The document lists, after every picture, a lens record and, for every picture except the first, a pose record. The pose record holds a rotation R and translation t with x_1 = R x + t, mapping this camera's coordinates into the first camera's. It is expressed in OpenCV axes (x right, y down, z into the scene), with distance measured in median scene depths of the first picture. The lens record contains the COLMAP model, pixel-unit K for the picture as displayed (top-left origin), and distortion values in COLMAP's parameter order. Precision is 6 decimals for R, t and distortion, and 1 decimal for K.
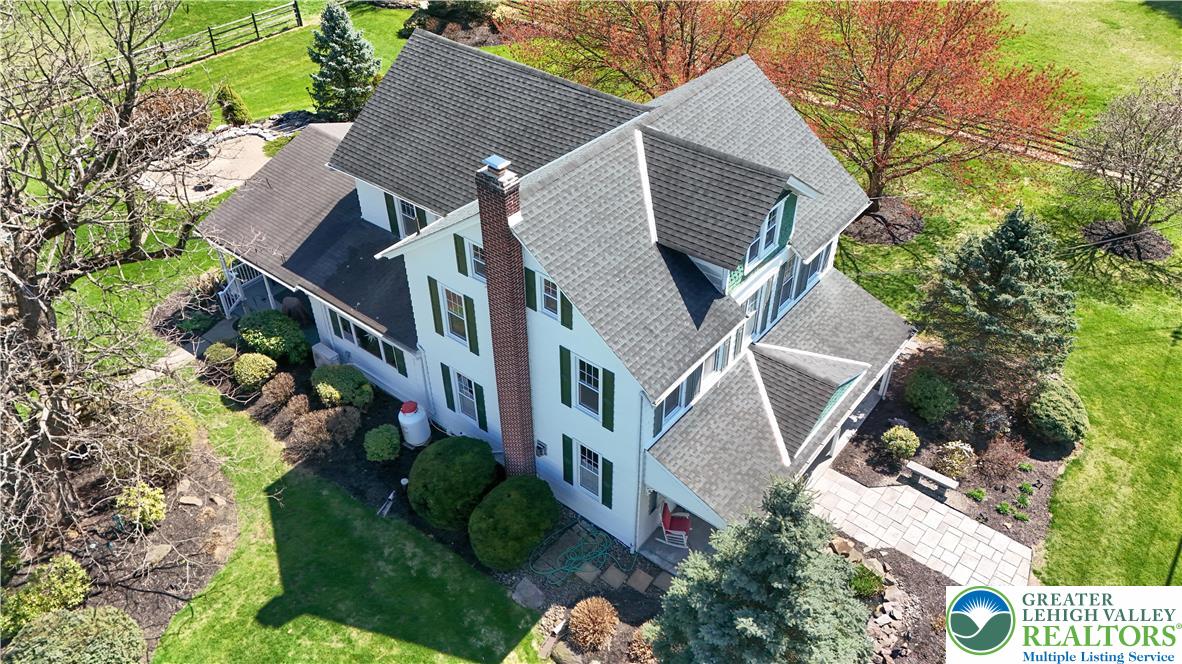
lens RADIAL K [[867.5, 0, 591.0], [0, 867.5, 332.0], [0, 0, 1]] dist [0.093198, -0.090793]
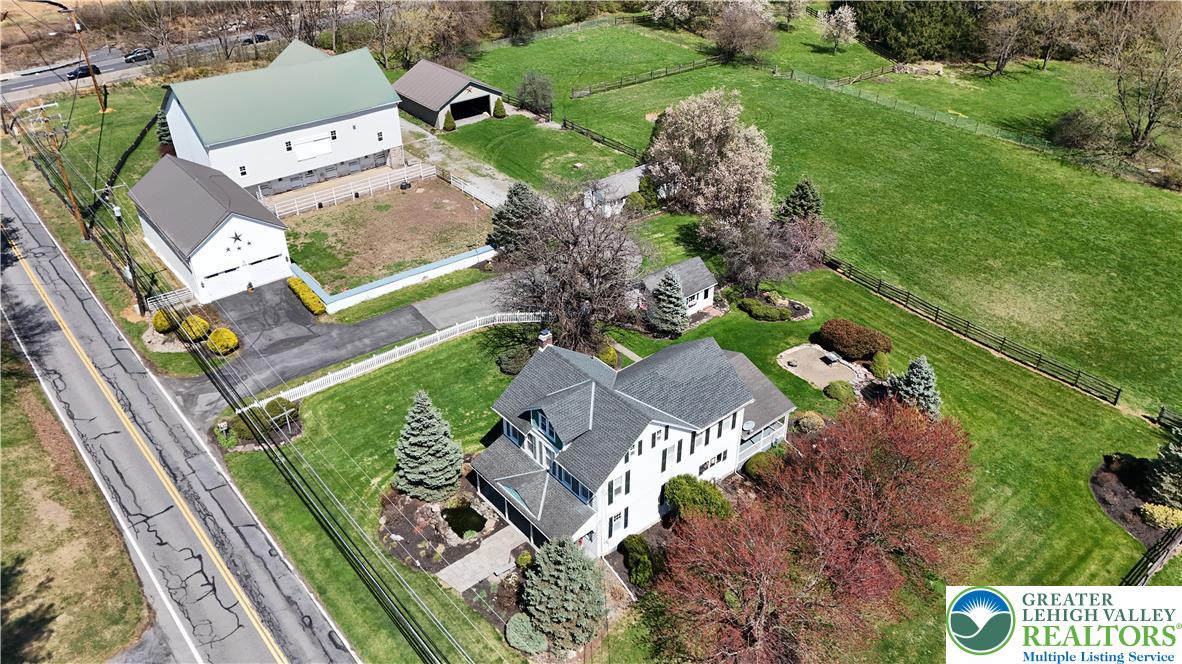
lens RADIAL K [[867.5, 0, 591.0], [0, 867.5, 332.0], [0, 0, 1]] dist [0.093198, -0.090793]
pose [[-0.196829, 0.540991, -0.817672, 1.837228], [-0.621546, 0.576134, 0.530802, -1.487234], [0.758247, 0.612698, 0.222850, 0.321383]]
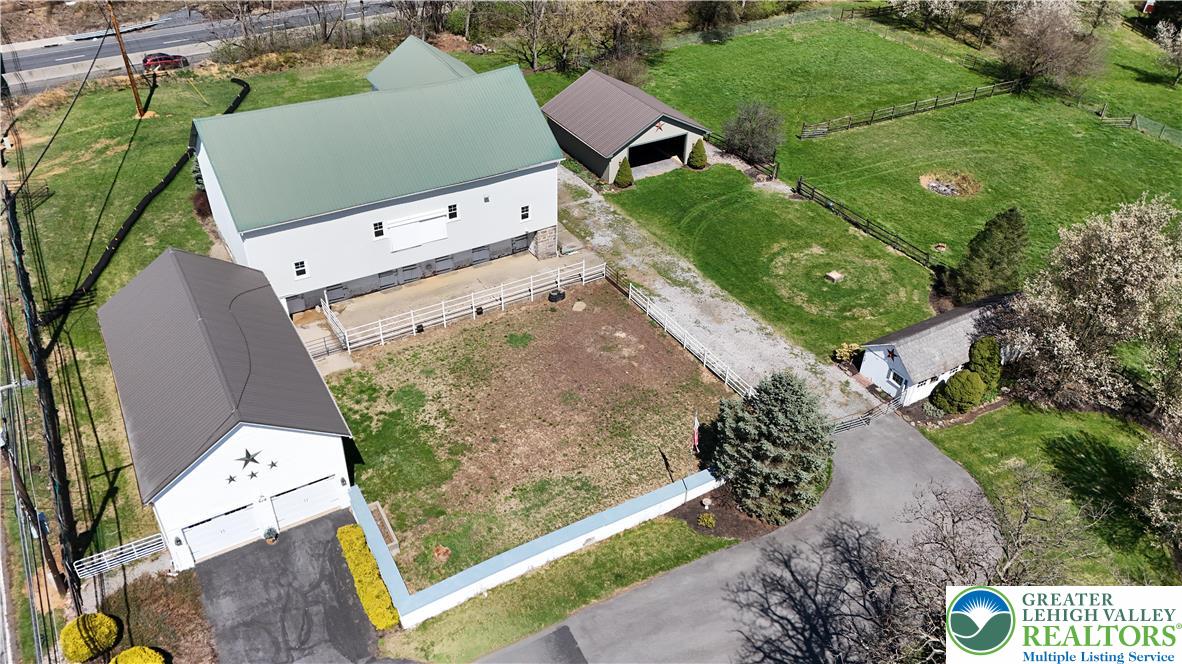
lens RADIAL K [[867.5, 0, 591.0], [0, 867.5, 332.0], [0, 0, 1]] dist [0.093198, -0.090793]
pose [[-0.342245, 0.547034, -0.763952, 0.171330], [-0.613828, 0.485408, 0.622571, -0.716154], [0.711395, 0.682007, 0.169657, -0.149243]]
